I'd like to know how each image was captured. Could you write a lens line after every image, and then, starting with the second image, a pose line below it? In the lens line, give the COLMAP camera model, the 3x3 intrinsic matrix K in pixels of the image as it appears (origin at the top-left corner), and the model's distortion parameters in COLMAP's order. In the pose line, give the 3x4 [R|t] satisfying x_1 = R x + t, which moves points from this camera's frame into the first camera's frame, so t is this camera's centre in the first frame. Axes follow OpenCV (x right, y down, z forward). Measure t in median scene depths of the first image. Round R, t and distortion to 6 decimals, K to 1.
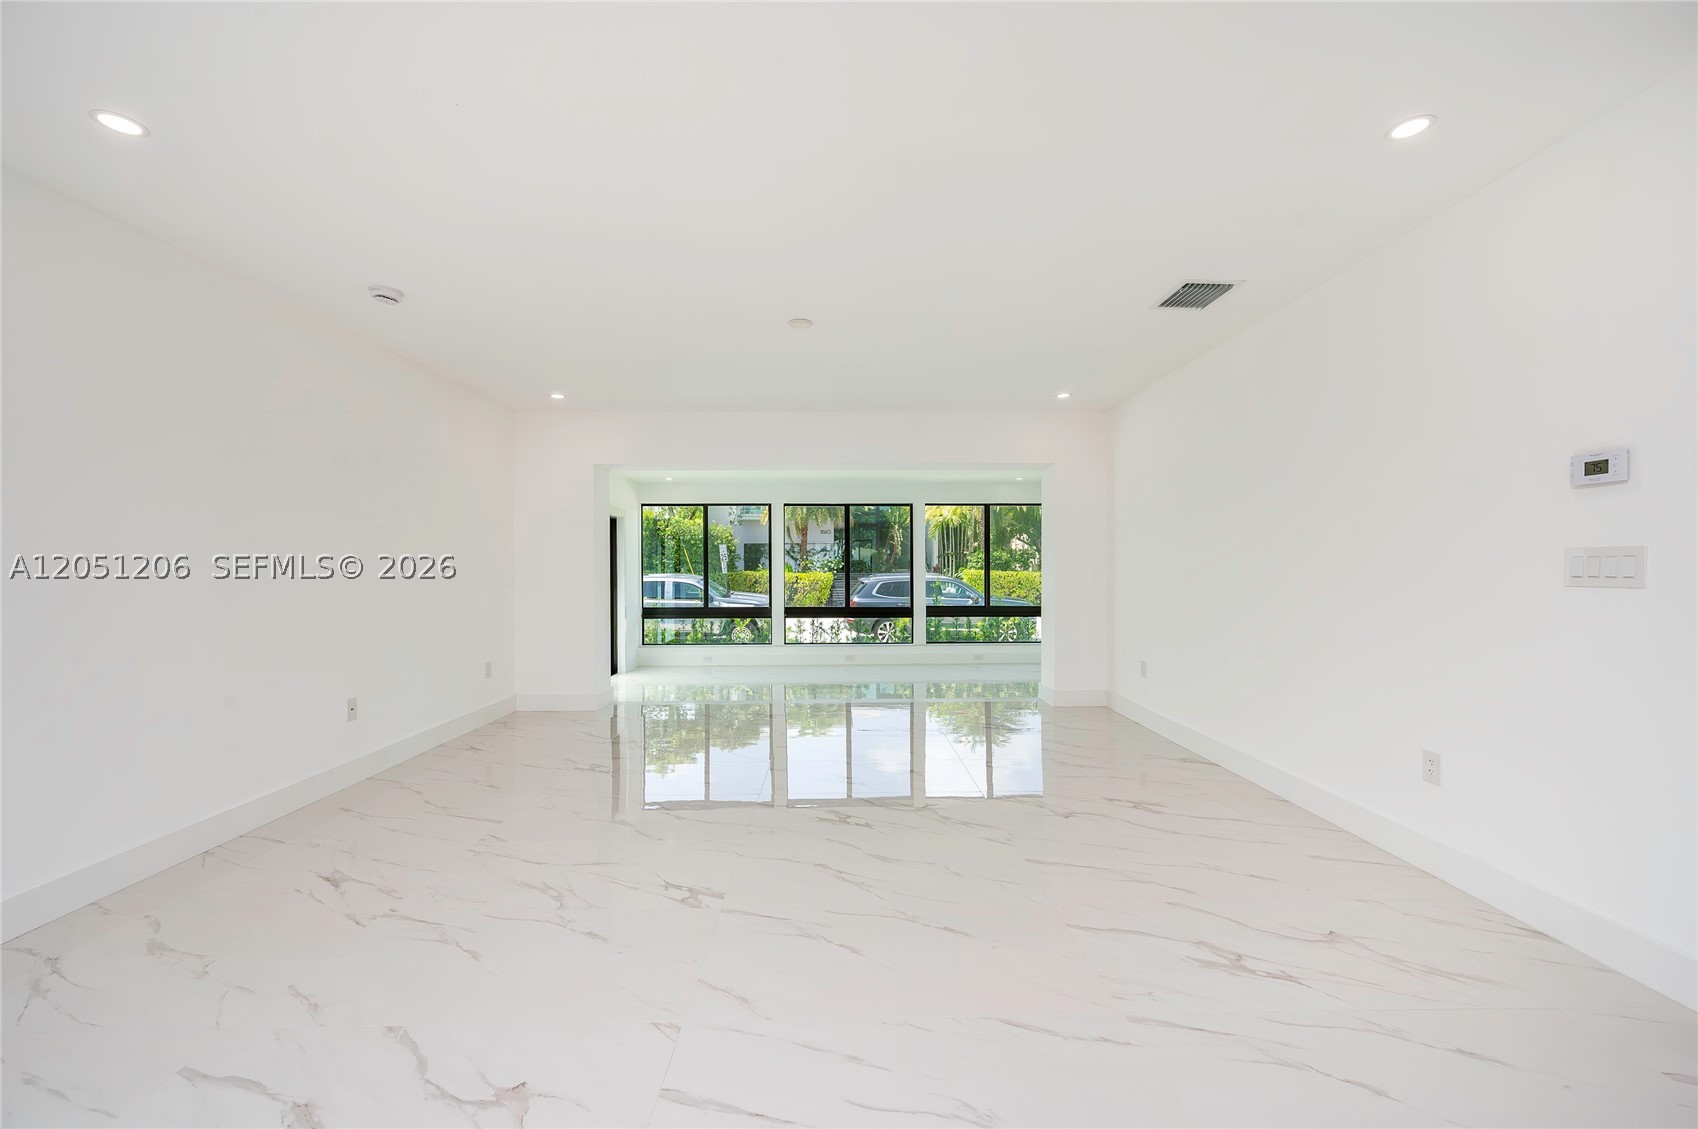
lens RADIAL K [[683.2, 0, 847.3], [0, 683.2, 567.6], [0, 0, 1]] dist [-0.002289, -0.002402]
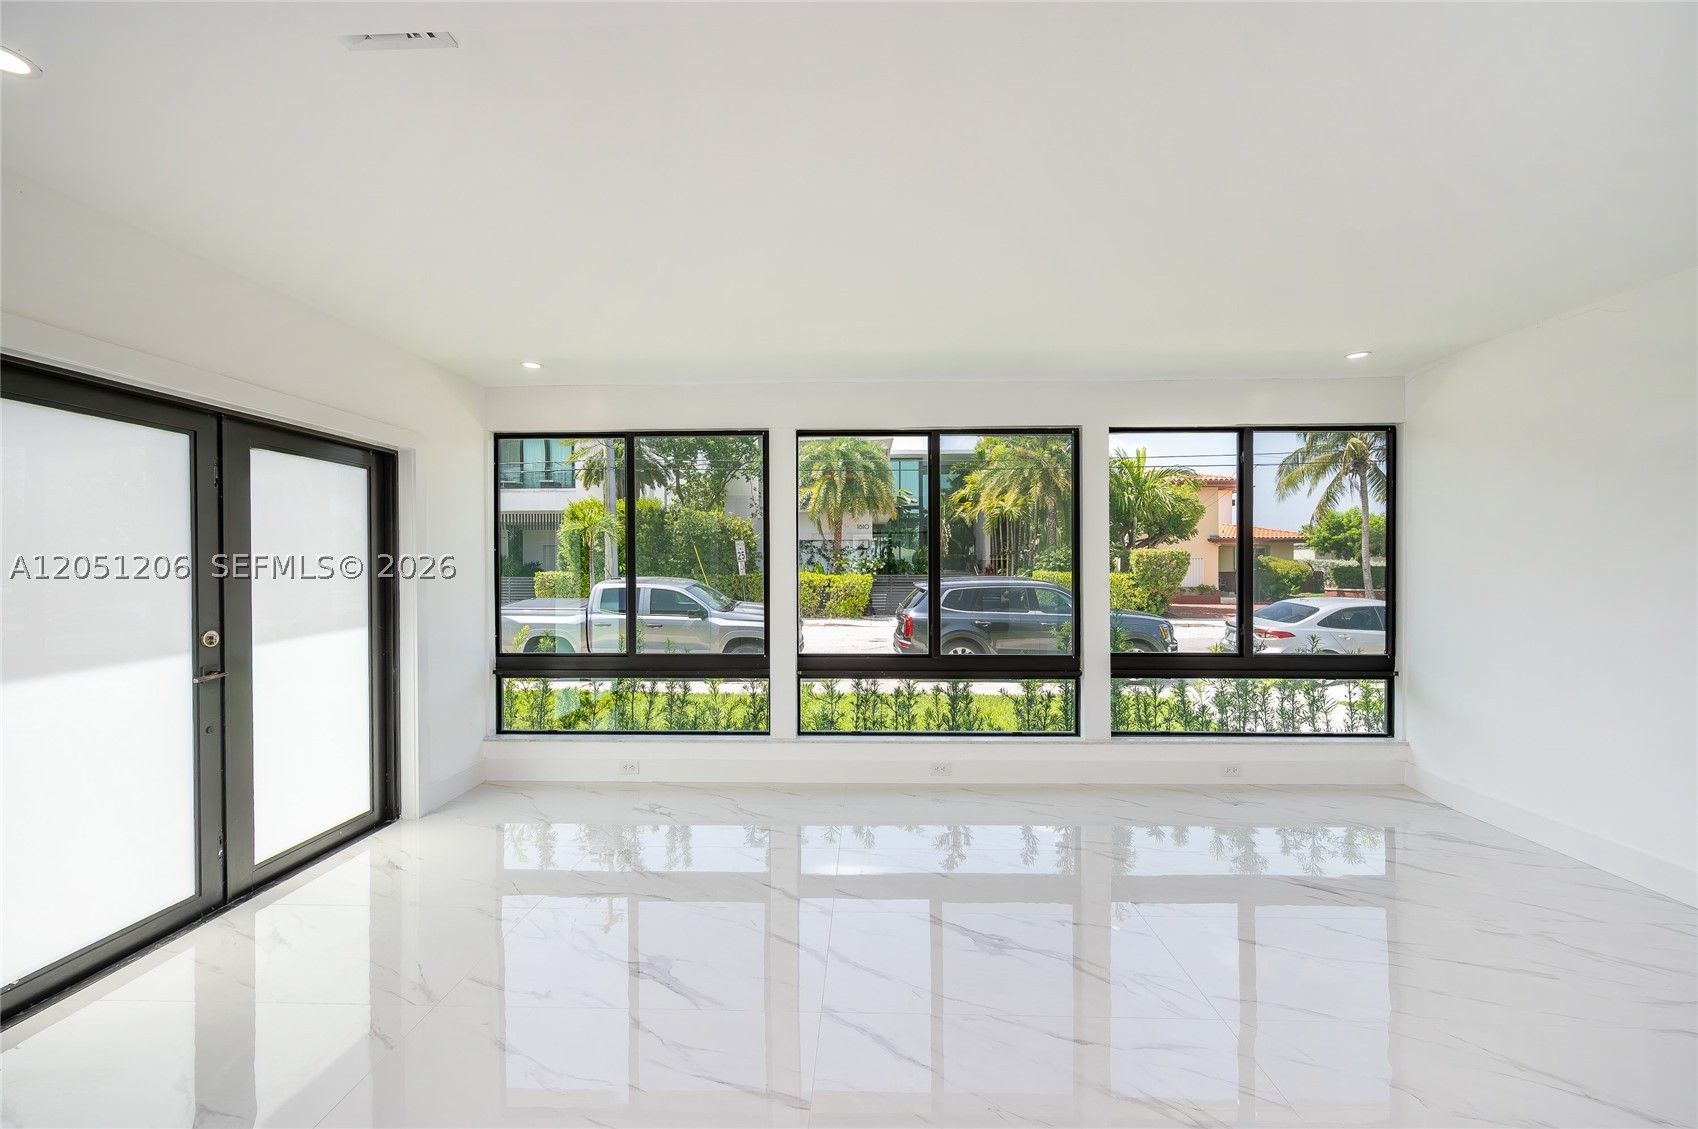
lens RADIAL K [[683.2, 0, 851.7], [0, 683.2, 549.5], [0, 0, 1]] dist [-0.002289, -0.002402]
pose [[0.999109, -0.001446, -0.042173, -0.020519], [0.000314, 0.999639, -0.026848, -0.001408], [0.042196, 0.026811, 0.998750, 0.307860]]
